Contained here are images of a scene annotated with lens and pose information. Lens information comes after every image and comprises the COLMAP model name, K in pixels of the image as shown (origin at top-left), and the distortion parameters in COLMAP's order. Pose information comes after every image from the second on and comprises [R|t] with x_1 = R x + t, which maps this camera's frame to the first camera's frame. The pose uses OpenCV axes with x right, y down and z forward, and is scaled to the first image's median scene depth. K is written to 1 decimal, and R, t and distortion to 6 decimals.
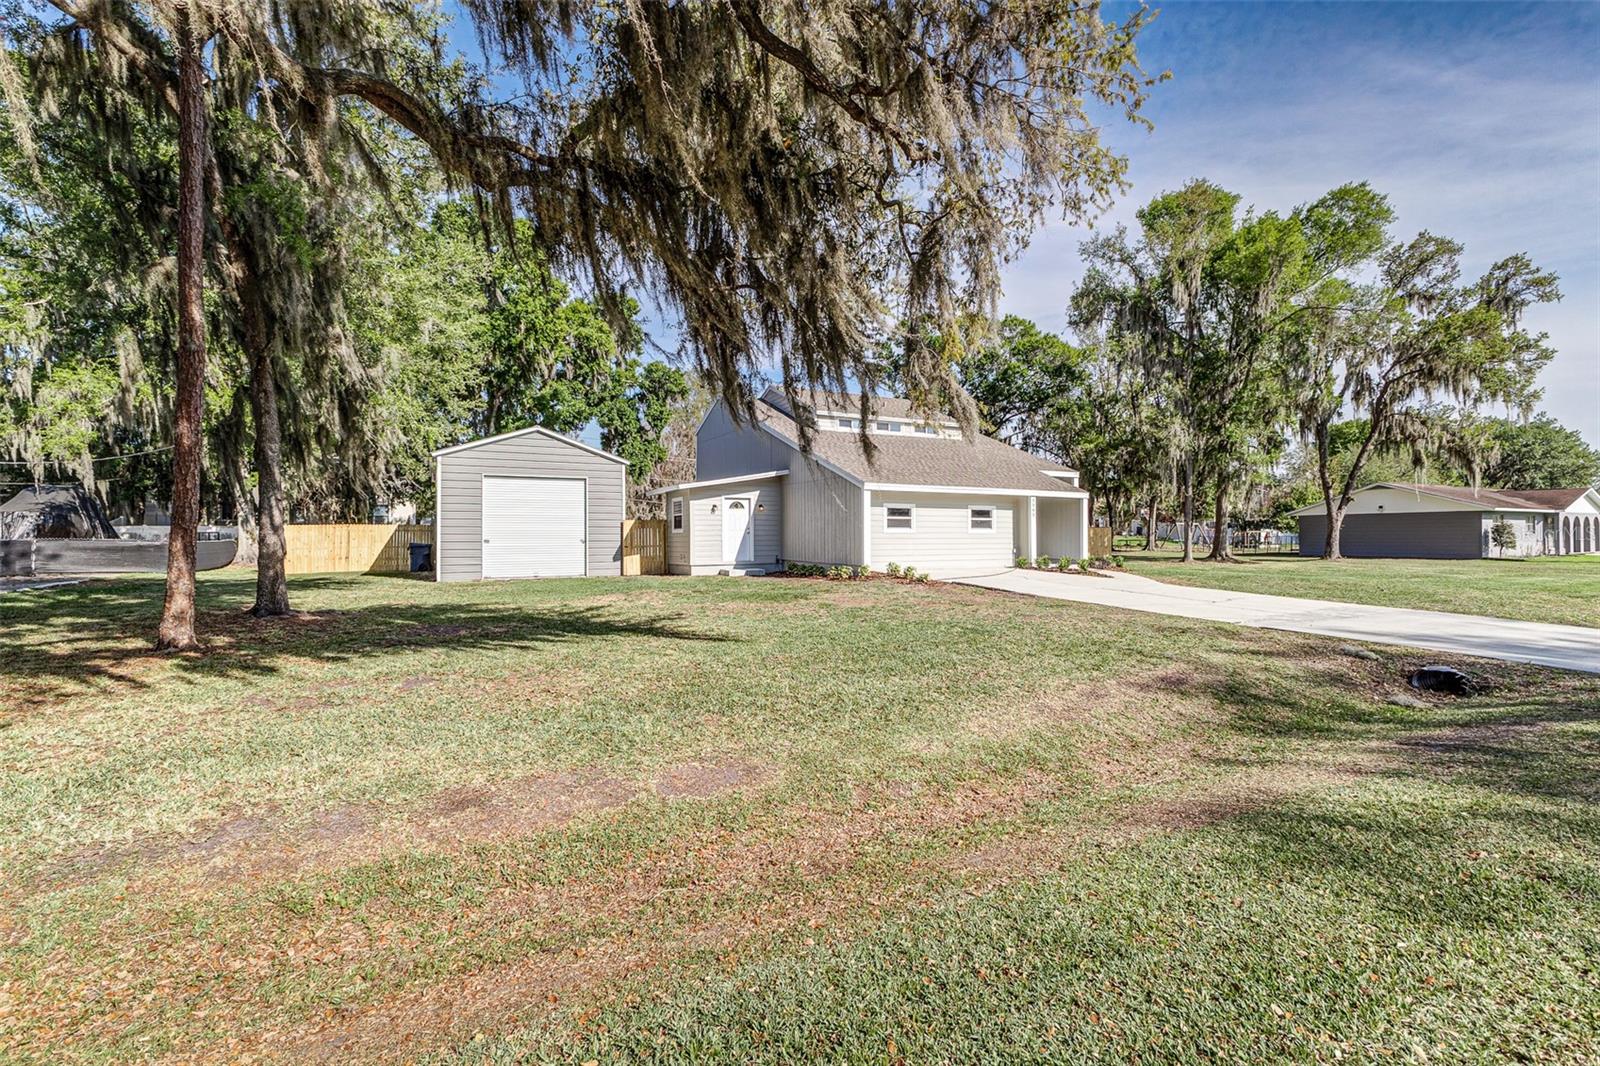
lens RADIAL K [[689.1, 0, 806.1], [0, 689.1, 522.0], [0, 0, 1]] dist [0.000680, -0.000034]
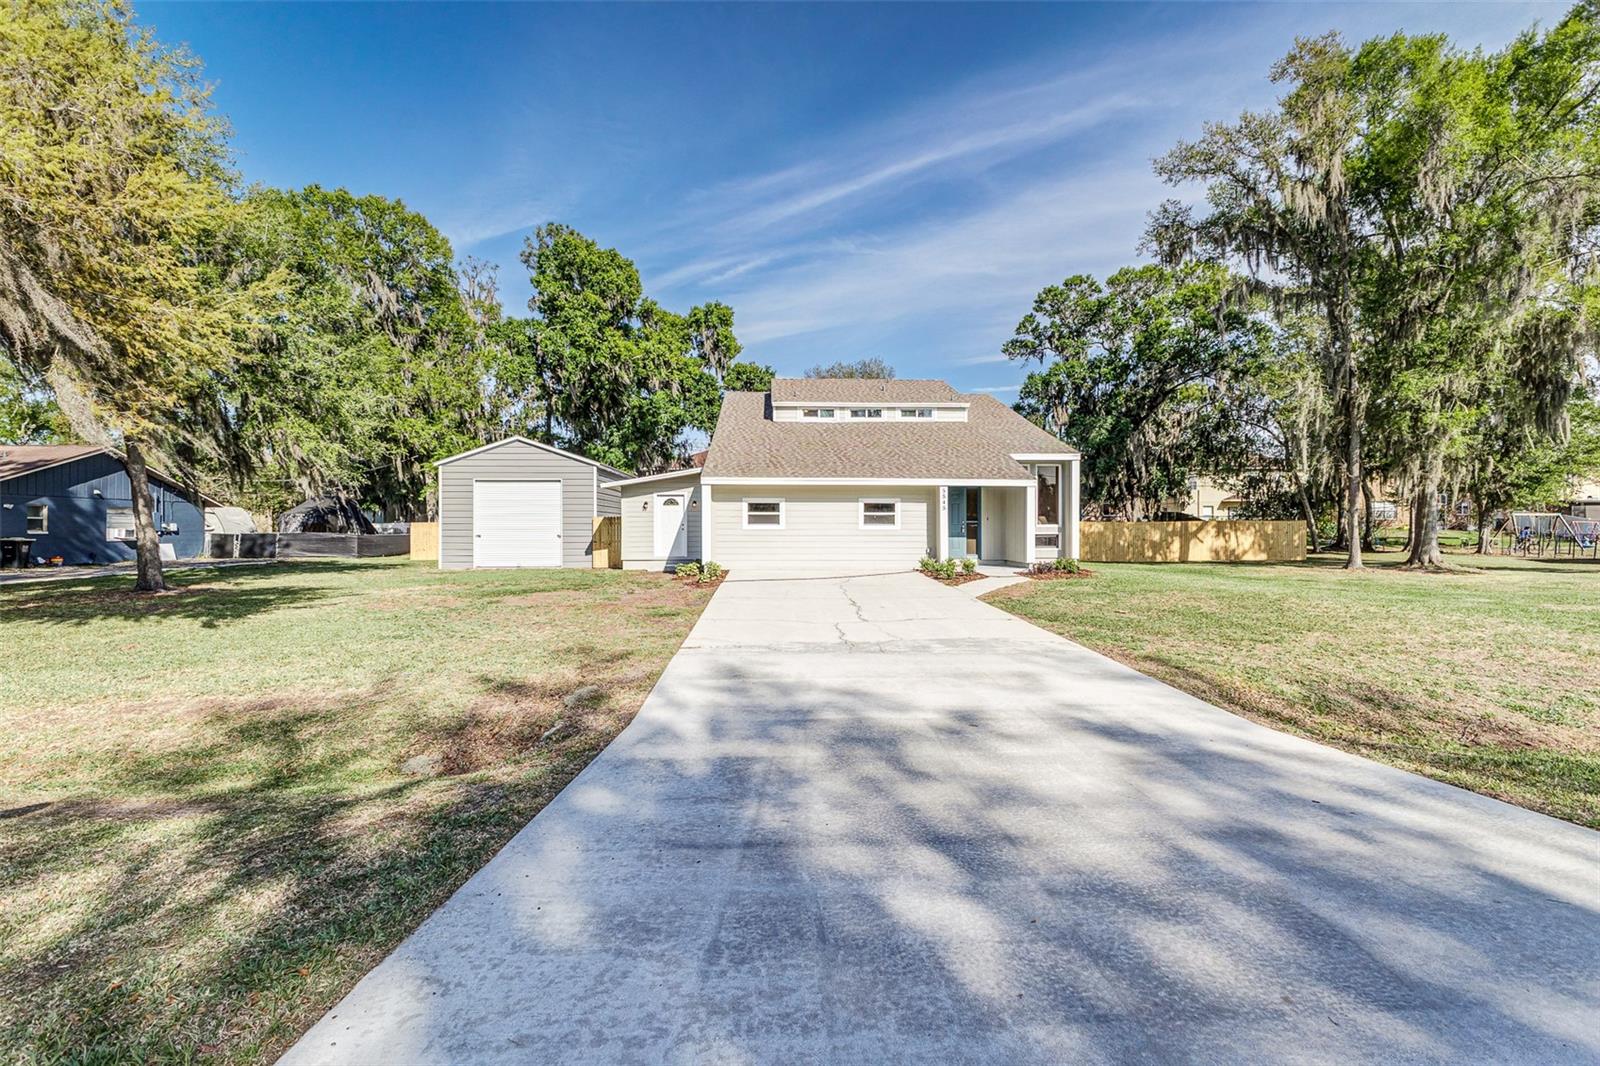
lens RADIAL K [[689.1, 0, 806.1], [0, 689.1, 522.0], [0, 0, 1]] dist [0.000680, -0.000034]
pose [[0.913406, -0.003694, -0.407032, 0.501296], [0.007748, 0.999935, 0.008311, -0.001660], [0.406975, -0.010745, 0.913376, 0.161692]]
